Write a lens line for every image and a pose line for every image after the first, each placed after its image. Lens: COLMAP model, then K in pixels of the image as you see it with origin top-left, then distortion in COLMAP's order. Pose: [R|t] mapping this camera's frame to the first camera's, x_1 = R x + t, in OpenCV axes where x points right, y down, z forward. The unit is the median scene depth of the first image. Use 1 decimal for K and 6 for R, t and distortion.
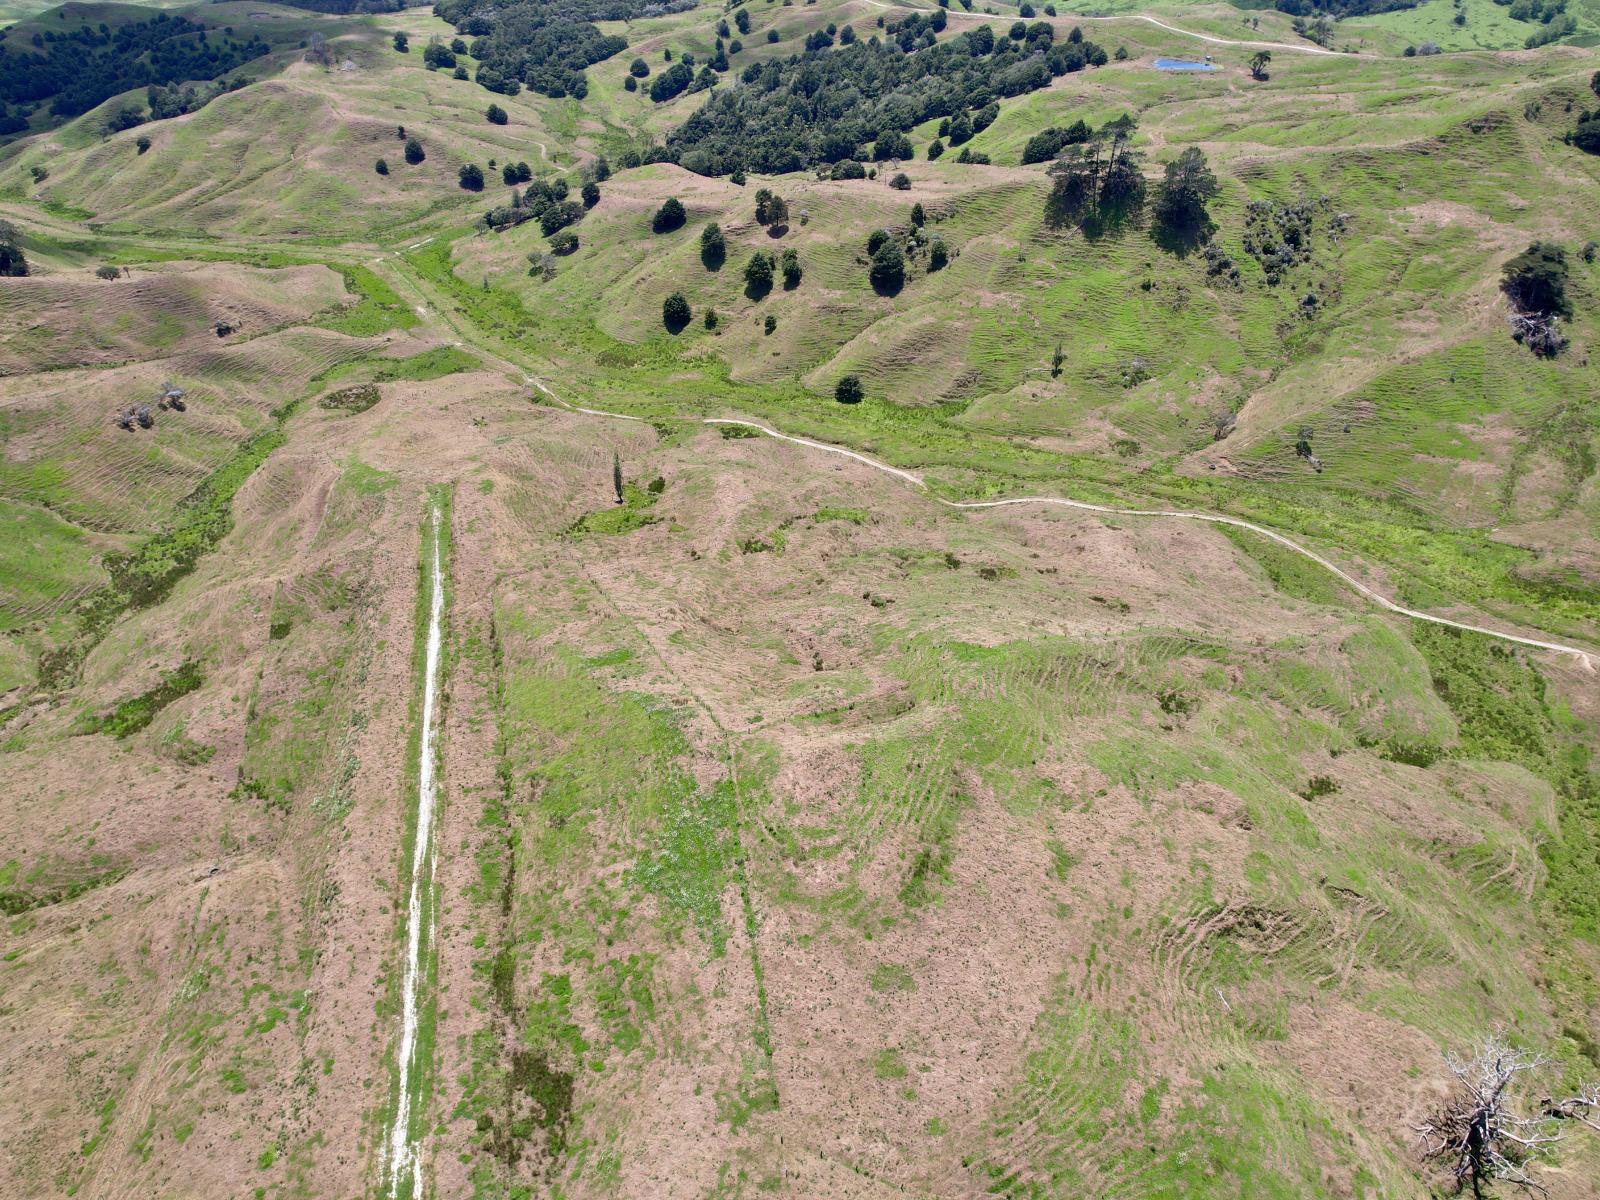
lens RADIAL K [[1156.3, 0, 810.8], [0, 1156.3, 610.8], [0, 0, 1]] dist [-0.081343, 0.074378]
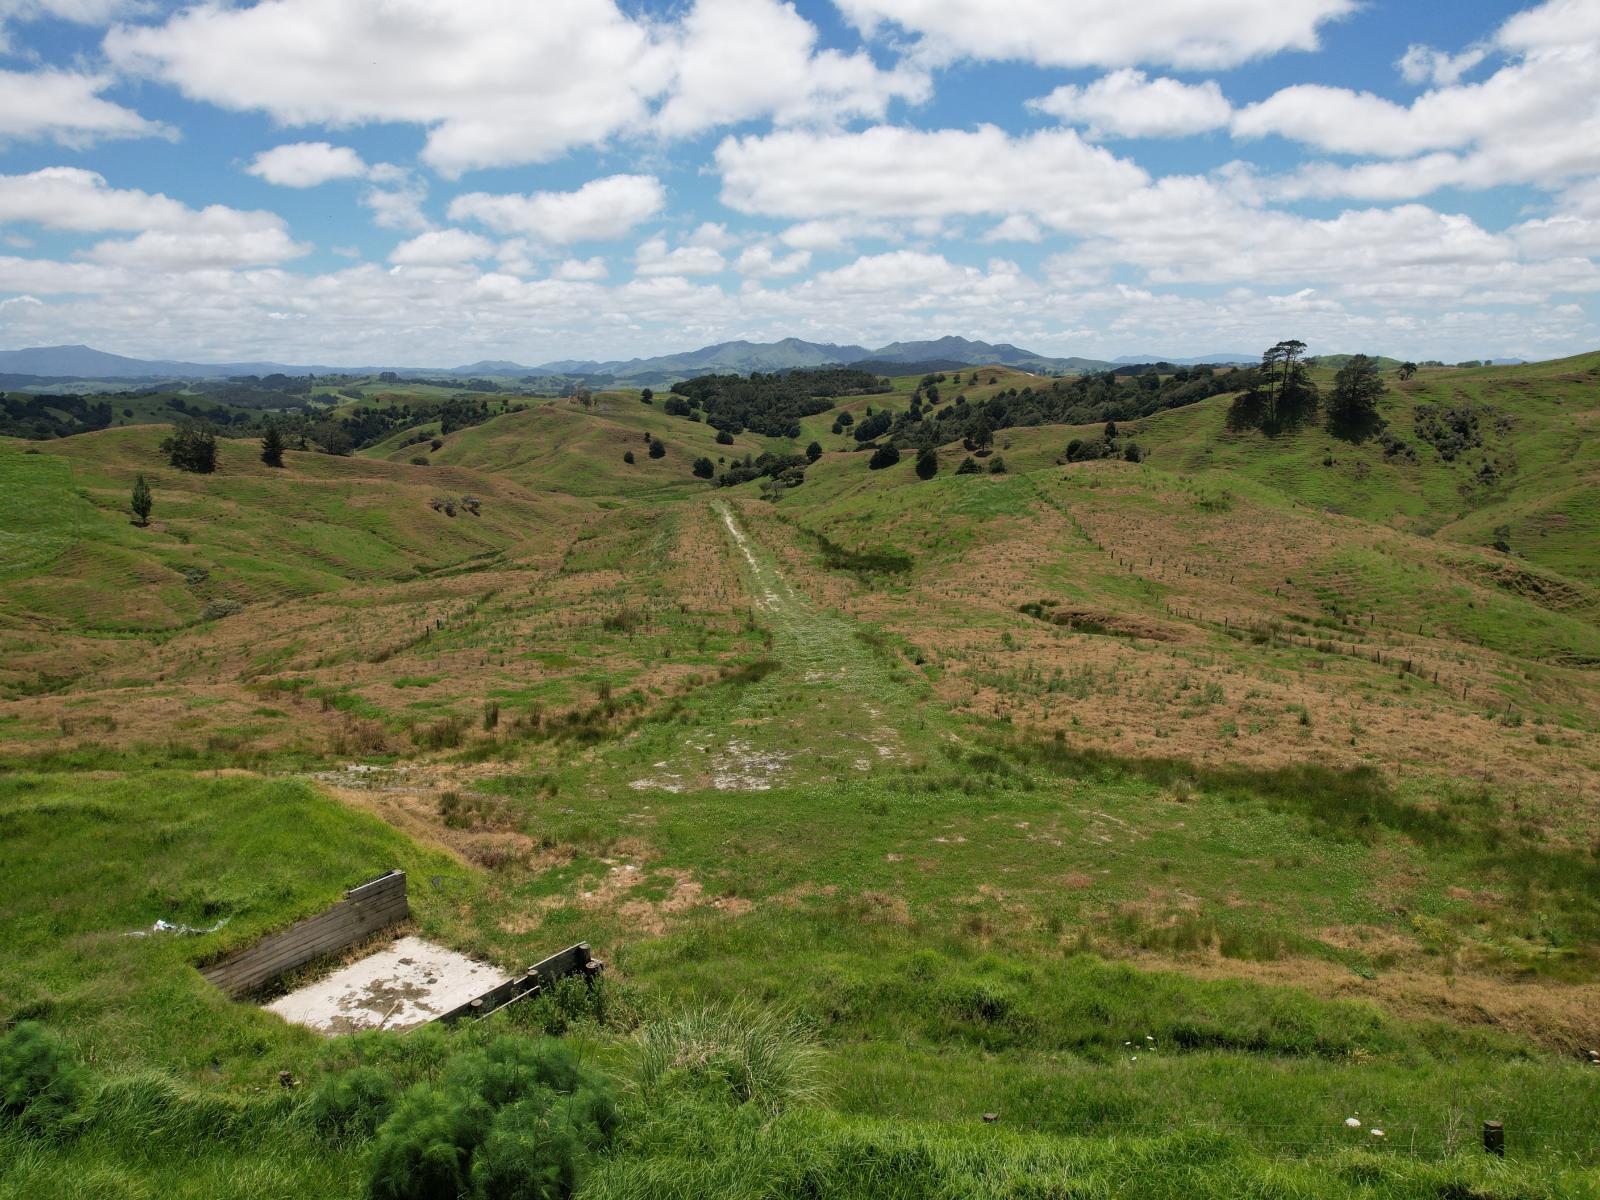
lens RADIAL K [[1156.3, 0, 810.8], [0, 1156.3, 610.8], [0, 0, 1]] dist [-0.081343, 0.074378]
pose [[0.991166, 0.026202, -0.130016, -0.055928], [-0.074544, 0.920857, -0.382707, 0.318475], [0.109698, 0.389018, 0.914675, -0.004373]]
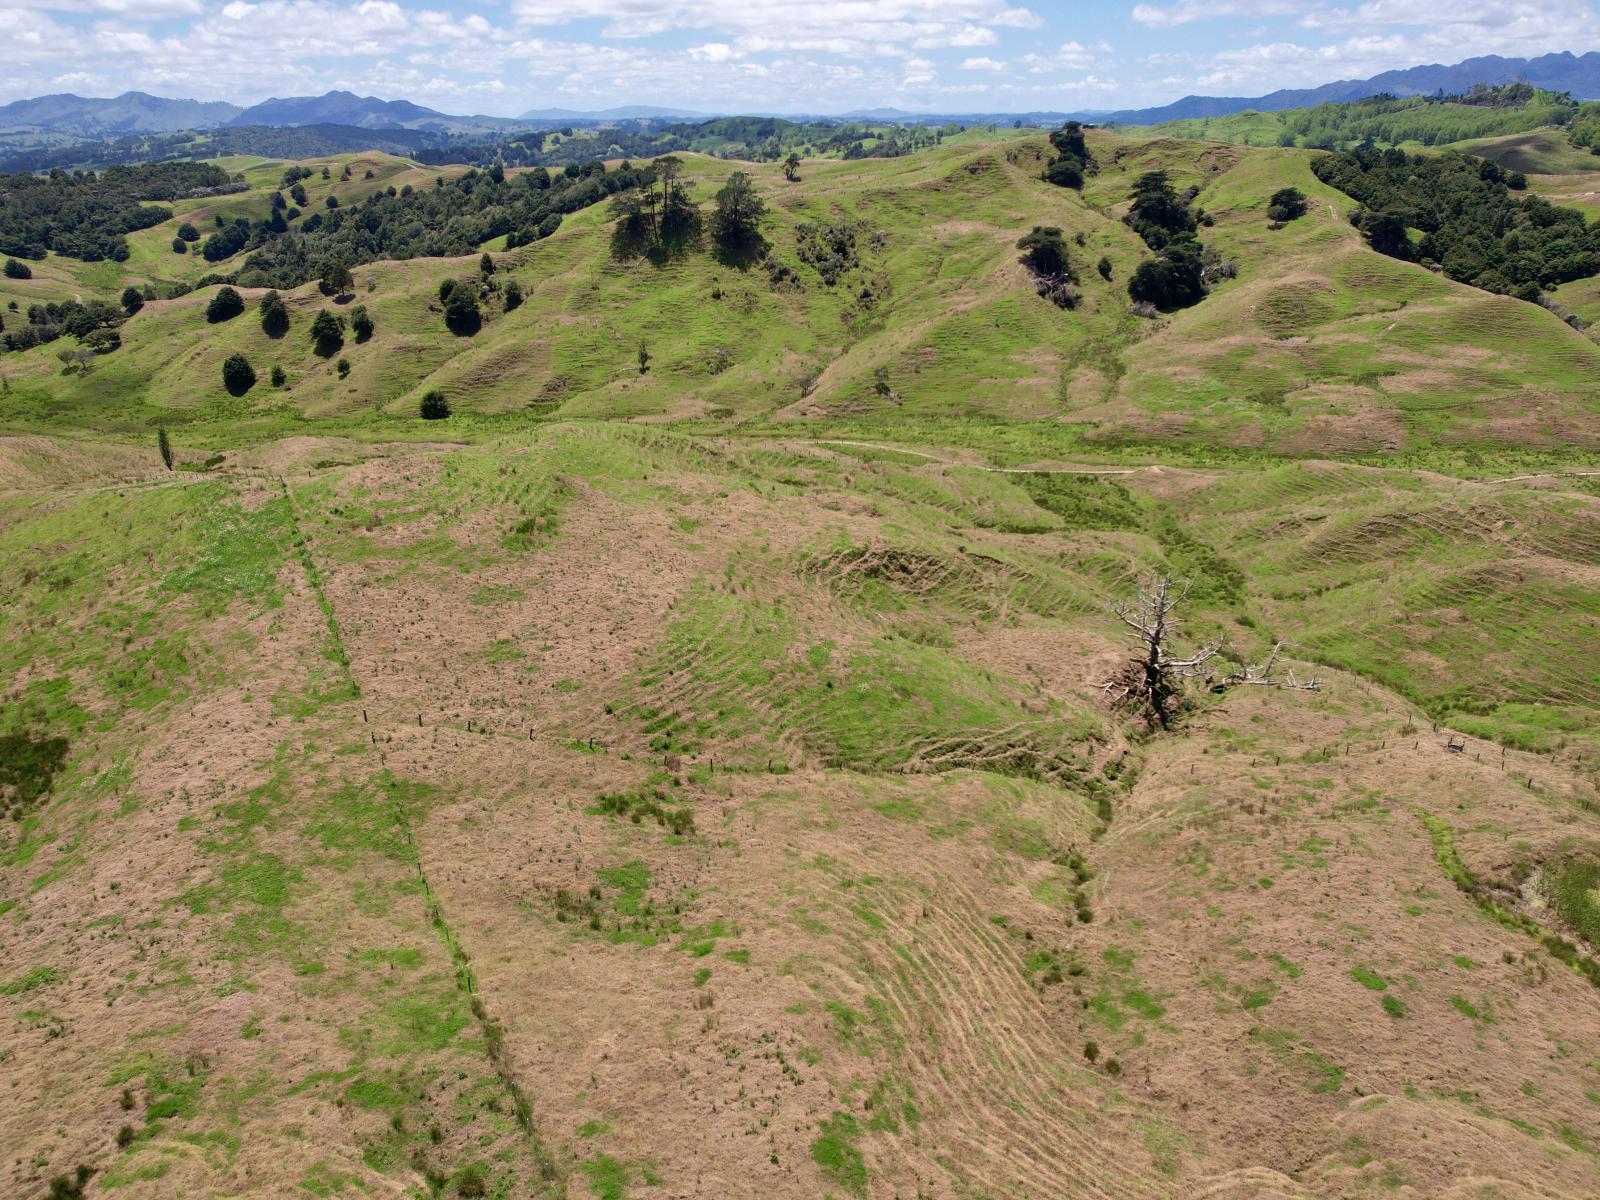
lens RADIAL K [[1146.8, 0, 803.6], [0, 1146.8, 611.0], [0, 0, 1]] dist [-0.061957, 0.054144]
pose [[0.942065, -0.137365, 0.306013, 0.009230], [0.195156, 0.966457, -0.166961, 0.193984], [-0.272814, 0.217008, 0.937273, 0.063640]]
